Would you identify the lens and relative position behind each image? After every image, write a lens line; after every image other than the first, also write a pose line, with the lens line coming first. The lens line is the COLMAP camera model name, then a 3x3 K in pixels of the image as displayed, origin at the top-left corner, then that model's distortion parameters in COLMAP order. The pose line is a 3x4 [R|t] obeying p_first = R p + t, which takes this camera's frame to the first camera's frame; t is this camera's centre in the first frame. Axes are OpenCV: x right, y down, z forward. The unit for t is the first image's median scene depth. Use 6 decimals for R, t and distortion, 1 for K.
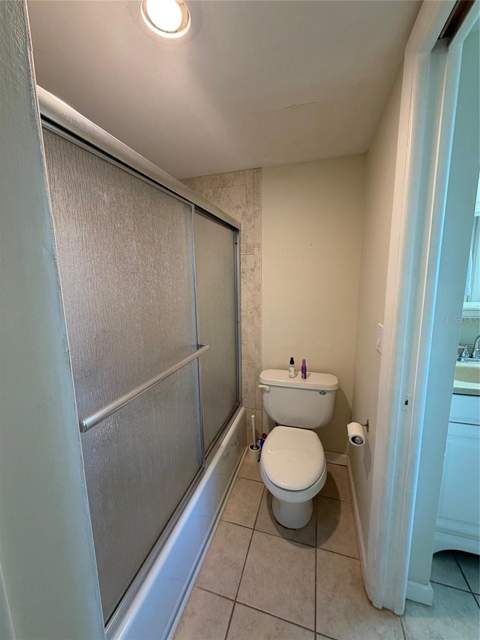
lens RADIAL K [[254.7, 0, 239.3], [0, 254.7, 319.4], [0, 0, 1]] dist [-0.000337, 0.000202]
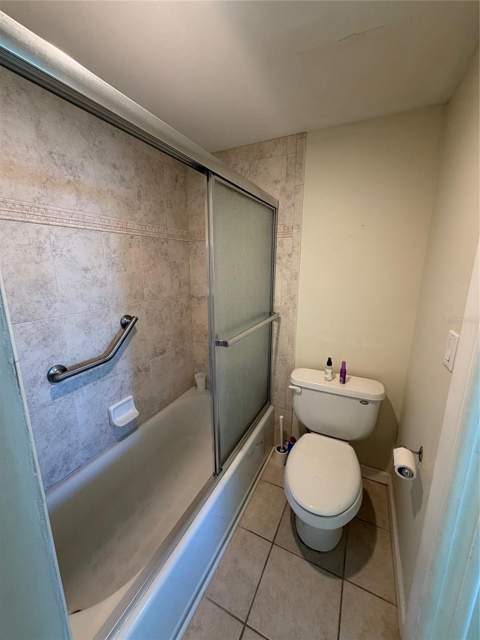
lens RADIAL K [[254.7, 0, 239.3], [0, 254.7, 319.4], [0, 0, 1]] dist [-0.000337, 0.000202]
pose [[0.986633, 0.052625, -0.154225, 0.029793], [-0.043712, 0.997203, 0.060631, -0.020618], [0.156985, -0.053079, 0.986174, 0.102062]]
